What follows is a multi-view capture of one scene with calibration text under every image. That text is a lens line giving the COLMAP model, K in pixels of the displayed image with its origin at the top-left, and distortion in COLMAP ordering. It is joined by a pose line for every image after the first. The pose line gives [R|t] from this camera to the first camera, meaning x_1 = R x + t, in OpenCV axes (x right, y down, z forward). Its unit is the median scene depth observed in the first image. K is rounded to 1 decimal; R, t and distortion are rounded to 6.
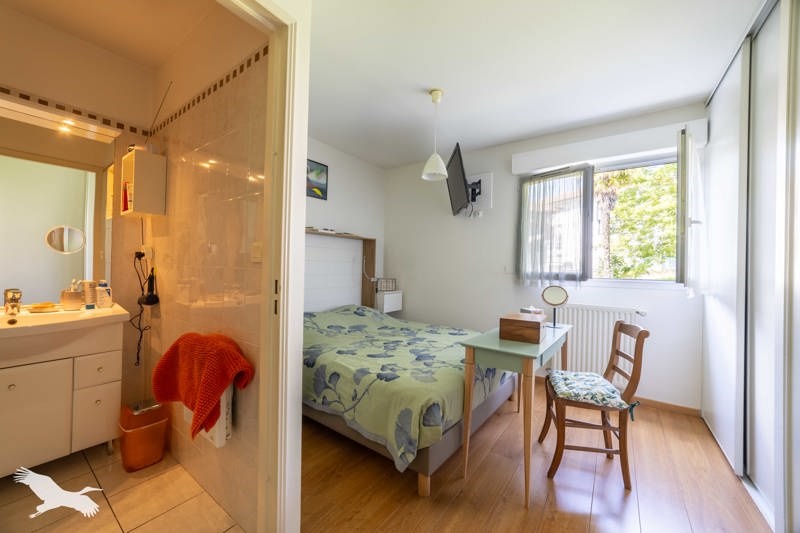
lens RADIAL K [[300.9, 0, 398.1], [0, 300.9, 264.6], [0, 0, 1]] dist [-0.028830, 0.009484]
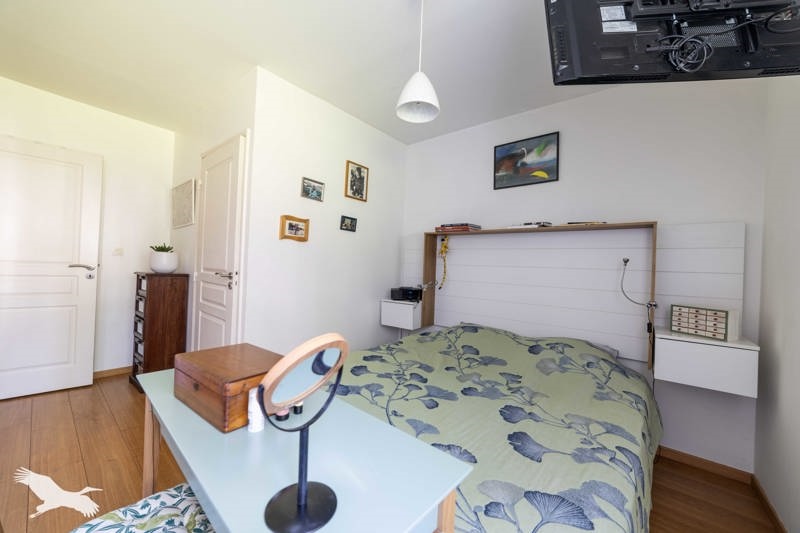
lens RADIAL K [[300.9, 0, 398.1], [0, 300.9, 264.6], [0, 0, 1]] dist [-0.028830, 0.009484]
pose [[-0.060568, -0.031429, -0.997669, 0.483597], [-0.037753, 0.998861, -0.029174, 0.015065], [0.997450, 0.035898, -0.061686, 0.700980]]
